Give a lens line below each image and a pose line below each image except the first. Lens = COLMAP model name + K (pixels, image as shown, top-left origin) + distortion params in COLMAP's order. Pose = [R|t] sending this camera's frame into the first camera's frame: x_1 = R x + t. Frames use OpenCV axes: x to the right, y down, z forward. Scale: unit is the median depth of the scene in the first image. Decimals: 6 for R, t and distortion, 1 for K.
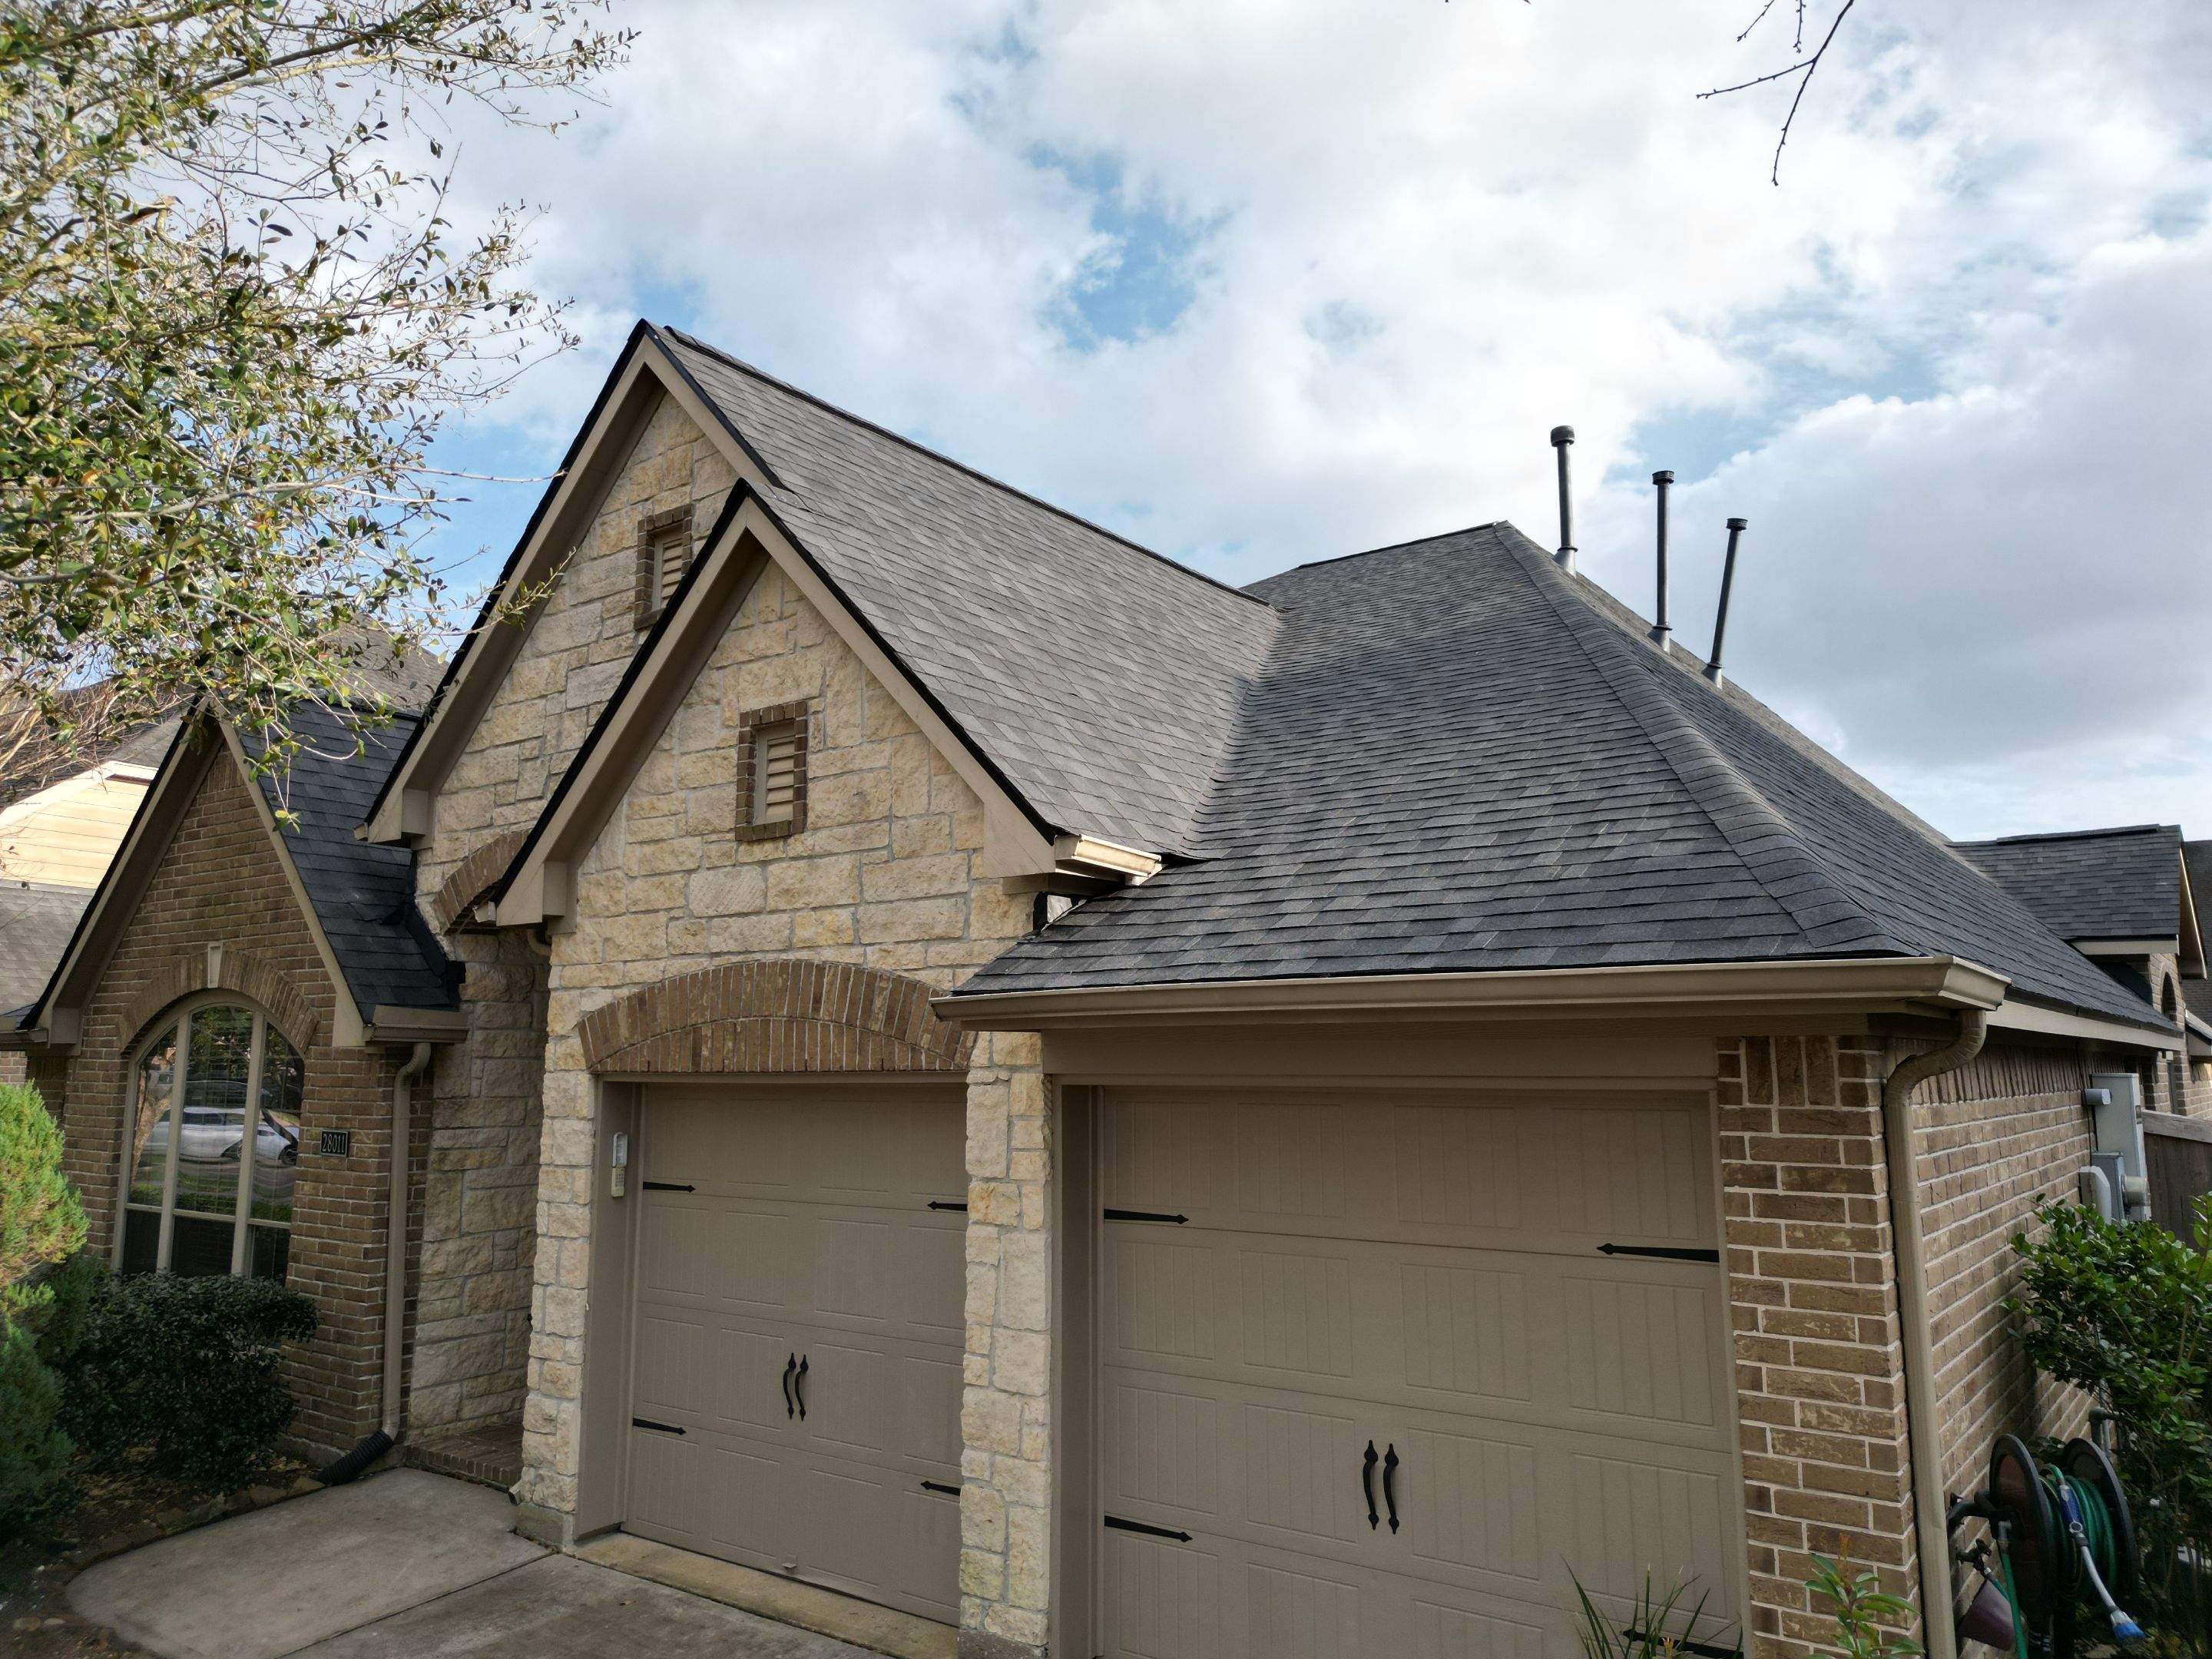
lens RADIAL K [[1548.5, 0, 1112.2], [0, 1548.5, 840.9], [0, 0, 1]] dist [0.037583, 0.000485]
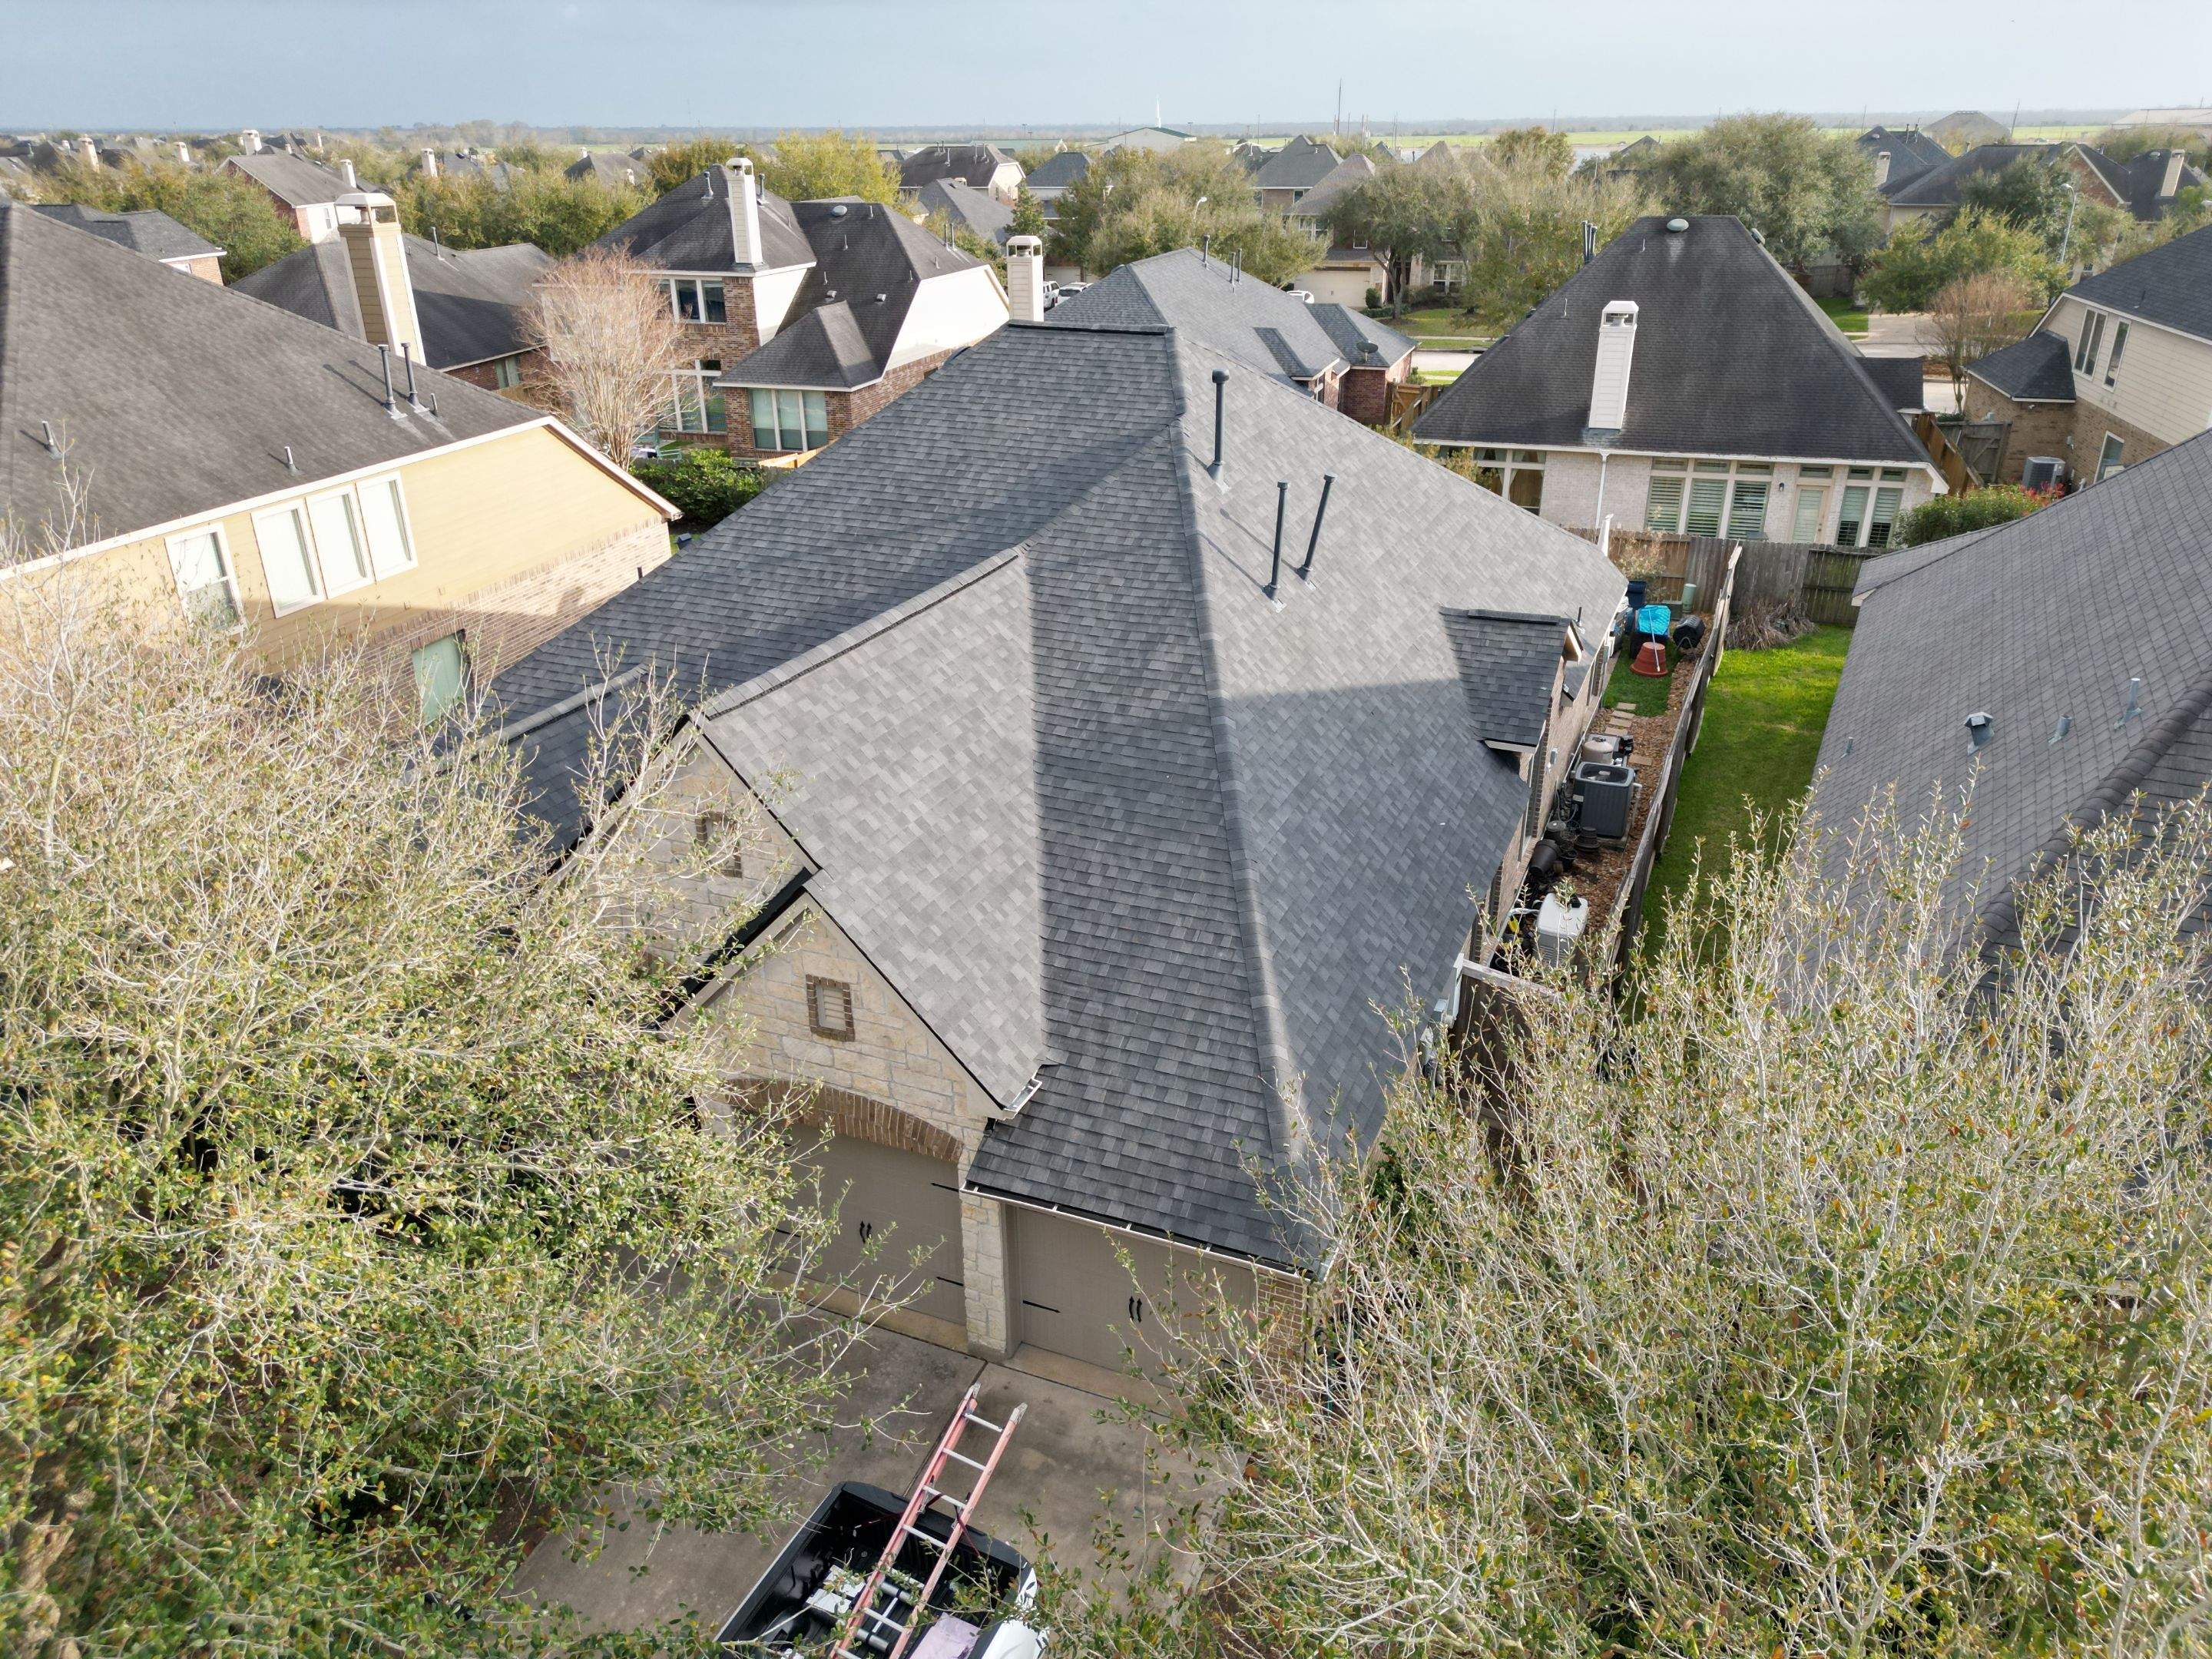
lens RADIAL K [[1554.3, 0, 1106.0], [0, 1554.3, 829.5], [0, 0, 1]] dist [0.082293, -0.082634]
pose [[0.970969, -0.103927, 0.215448, -0.289362], [-0.029452, 0.841892, 0.538842, -1.350525], [-0.237384, -0.529544, 0.814391, -0.597300]]
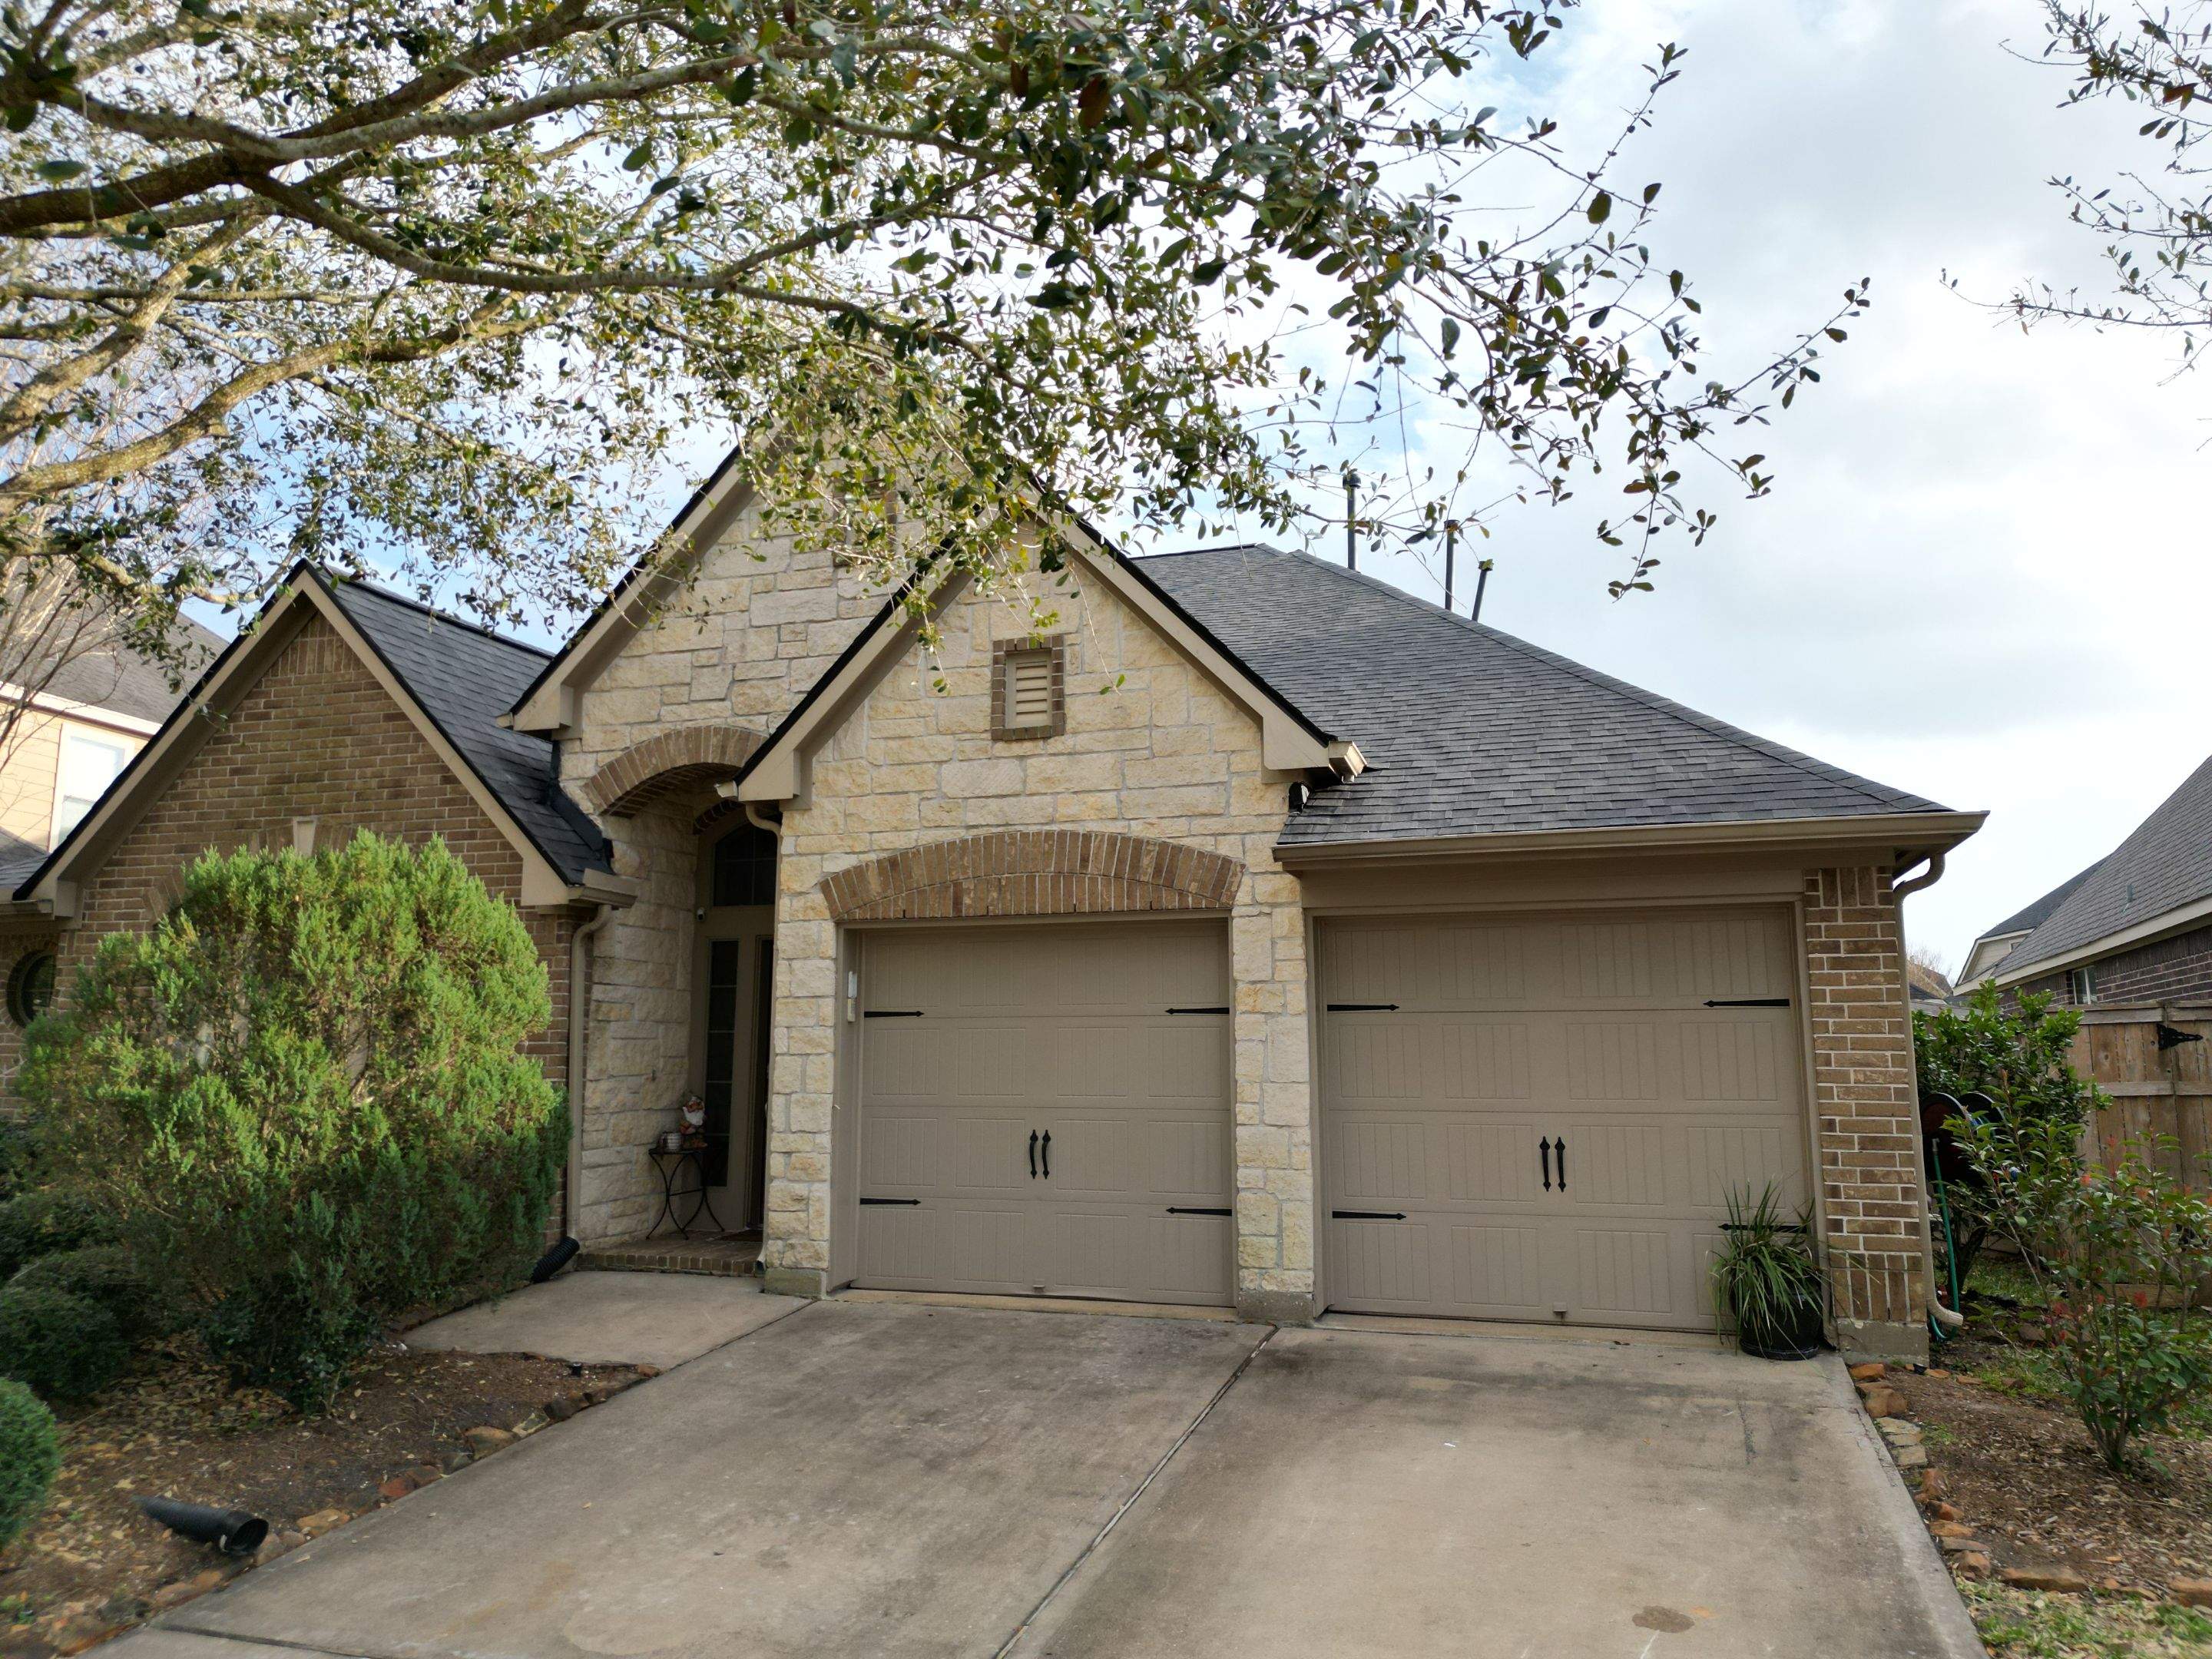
lens RADIAL K [[1554.3, 0, 1106.0], [0, 1554.3, 829.5], [0, 0, 1]] dist [0.082293, -0.082634]
pose [[0.950264, 0.045593, 0.308089, -0.567680], [-0.045383, 0.998939, -0.007851, 0.083542], [-0.308120, -0.006522, 0.951325, -0.269553]]
